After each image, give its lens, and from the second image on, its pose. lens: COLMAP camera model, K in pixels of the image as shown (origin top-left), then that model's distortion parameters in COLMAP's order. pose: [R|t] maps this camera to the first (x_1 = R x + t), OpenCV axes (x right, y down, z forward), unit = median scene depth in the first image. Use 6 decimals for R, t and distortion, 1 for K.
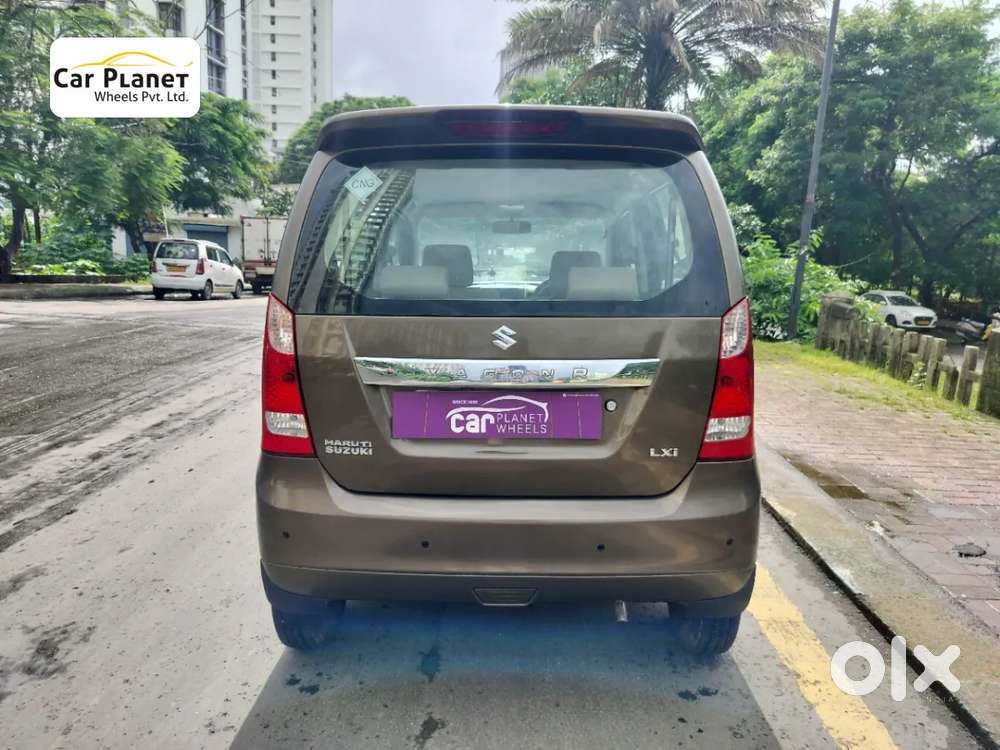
lens RADIAL K [[699.9, 0, 500.0], [0, 699.9, 375.0], [0, 0, 1]] dist [0.006353, -0.005349]
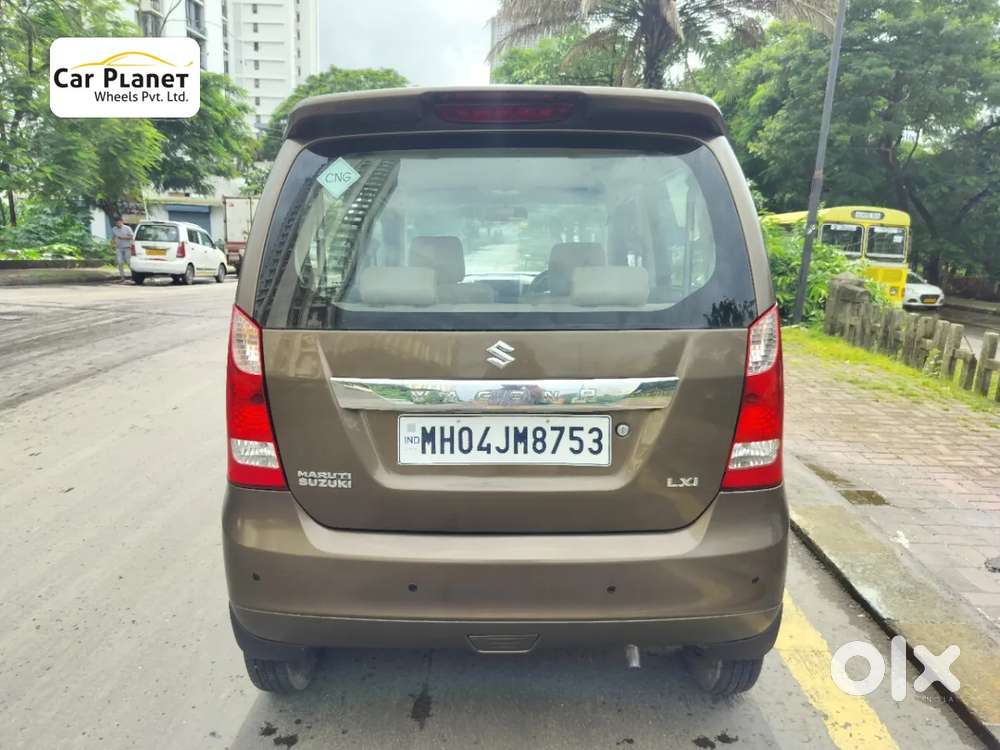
lens RADIAL K [[716.7, 0, 490.9], [0, 716.7, 376.1], [0, 0, 1]] dist [0.003209, -0.005068]
pose [[0.999973, -0.006639, -0.003143, -0.000460], [0.006725, 0.999582, 0.028118, -0.006840], [0.002955, -0.028138, 0.999600, 0.013549]]
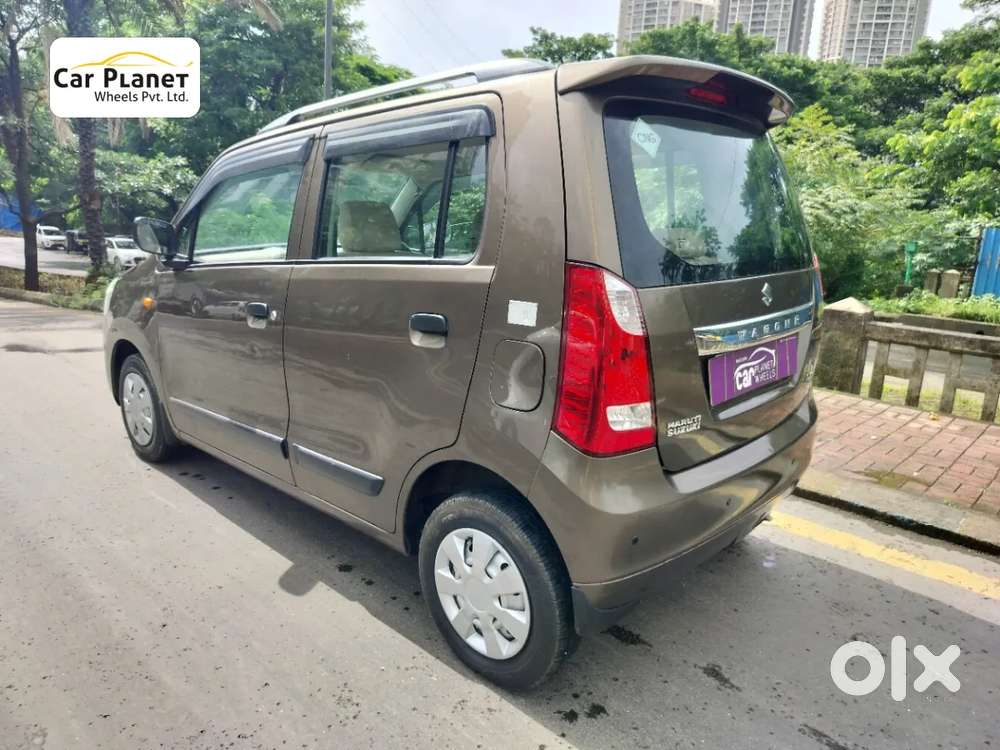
lens RADIAL K [[699.9, 0, 500.0], [0, 699.9, 375.0], [0, 0, 1]] dist [0.006353, -0.005349]
pose [[0.674788, -0.161878, 0.720039, -0.140402], [0.117016, 0.986774, 0.112182, -0.013234], [-0.728676, 0.008557, 0.684806, 0.071856]]
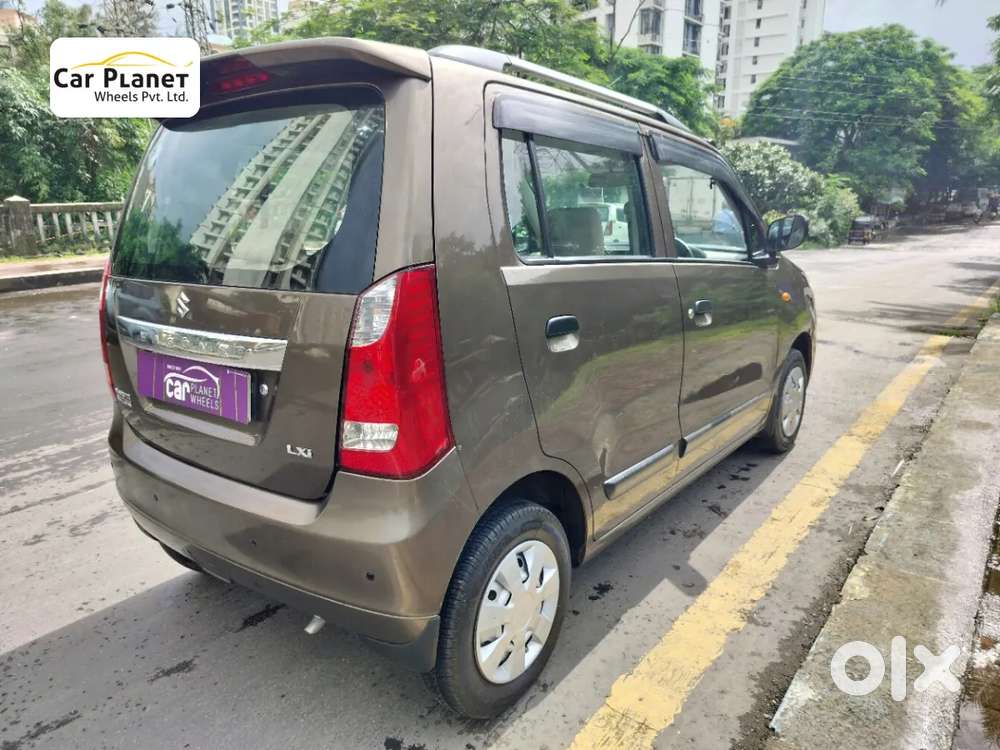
lens RADIAL K [[700.6, 0, 497.4], [0, 700.6, 380.3], [0, 0, 1]] dist [-0.003468, -0.001927]
pose [[0.800304, 0.117256, -0.588018, 0.121159], [-0.079573, 0.992788, 0.089670, -0.009379], [0.594291, -0.024973, 0.803862, 0.061866]]
